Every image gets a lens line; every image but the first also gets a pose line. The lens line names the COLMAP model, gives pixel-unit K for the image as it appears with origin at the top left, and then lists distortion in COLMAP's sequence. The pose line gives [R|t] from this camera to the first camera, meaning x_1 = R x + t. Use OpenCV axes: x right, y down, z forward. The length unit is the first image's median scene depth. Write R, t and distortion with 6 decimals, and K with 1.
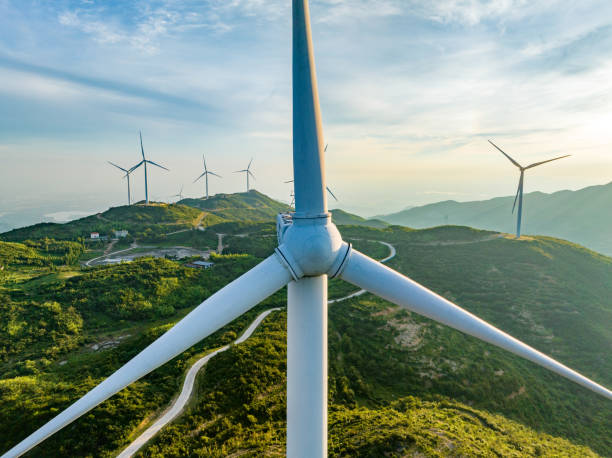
lens RADIAL K [[430.7, 0, 308.1], [0, 430.7, 225.6], [0, 0, 1]] dist [-0.045860, 0.008032]
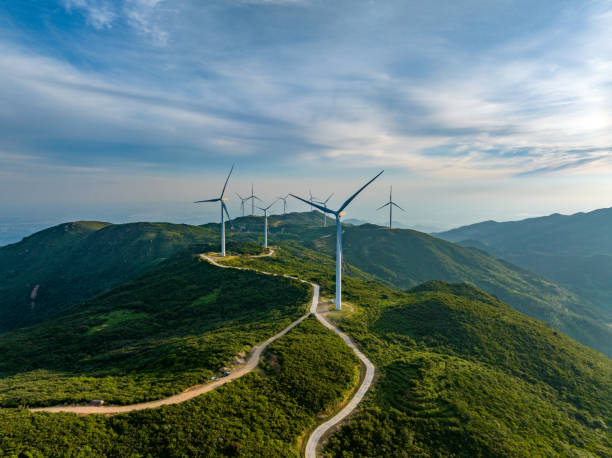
lens RADIAL K [[430.7, 0, 308.1], [0, 430.7, 225.6], [0, 0, 1]] dist [-0.045860, 0.008032]
pose [[0.976857, 0.015511, -0.213329, 0.479708], [-0.026016, 0.998578, -0.046524, 0.124997], [0.212304, 0.050997, 0.975872, -1.414652]]
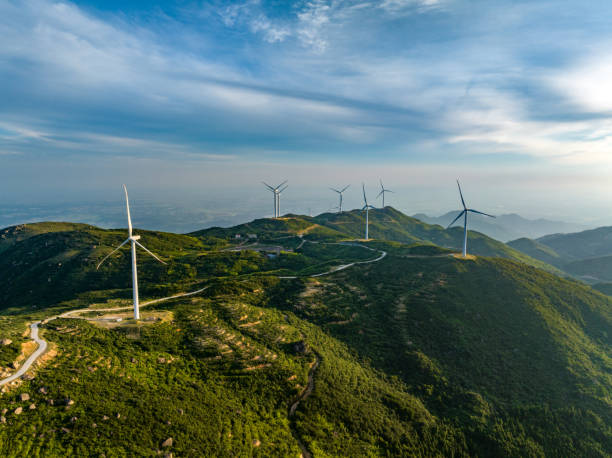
lens RADIAL K [[430.7, 0, 308.1], [0, 430.7, 225.6], [0, 0, 1]] dist [-0.045860, 0.008032]
pose [[0.890898, 0.052090, -0.451206, 0.575049], [-0.059708, 0.998212, -0.002654, -0.034468], [0.450261, 0.029306, 0.892416, -0.445492]]
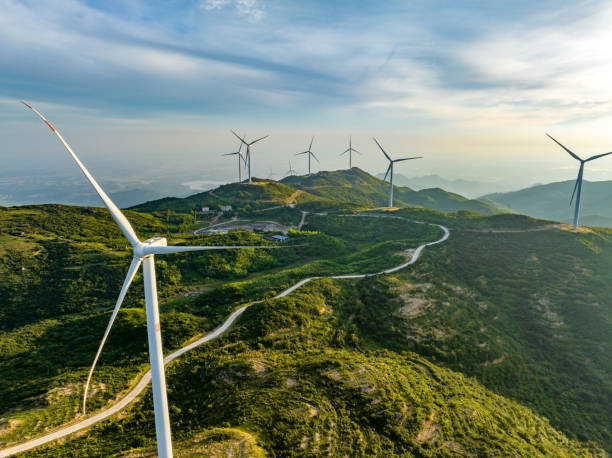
lens RADIAL K [[430.7, 0, 308.1], [0, 430.7, 225.6], [0, 0, 1]] dist [-0.045860, 0.008032]
pose [[0.962190, 0.047689, -0.268174, 0.129075], [-0.030526, 0.997231, 0.067810, -0.024878], [0.270665, -0.057060, 0.960981, -0.120670]]
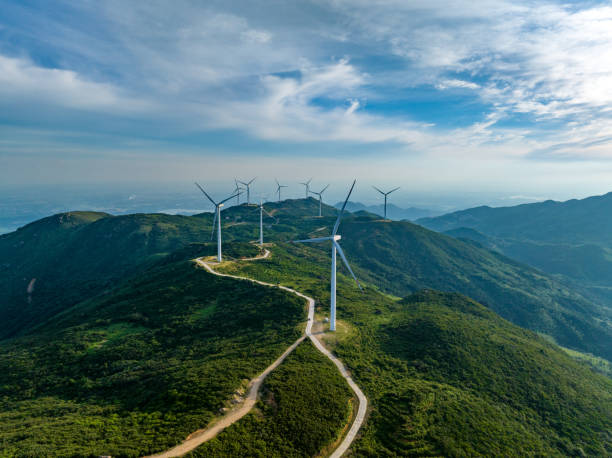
lens RADIAL K [[430.7, 0, 308.1], [0, 430.7, 225.6], [0, 0, 1]] dist [-0.045860, 0.008032]
pose [[0.979271, 0.027645, -0.200660, 0.479599], [-0.028451, 0.999595, -0.001135, 0.062790], [0.200547, 0.006821, 0.979660, -1.427454]]
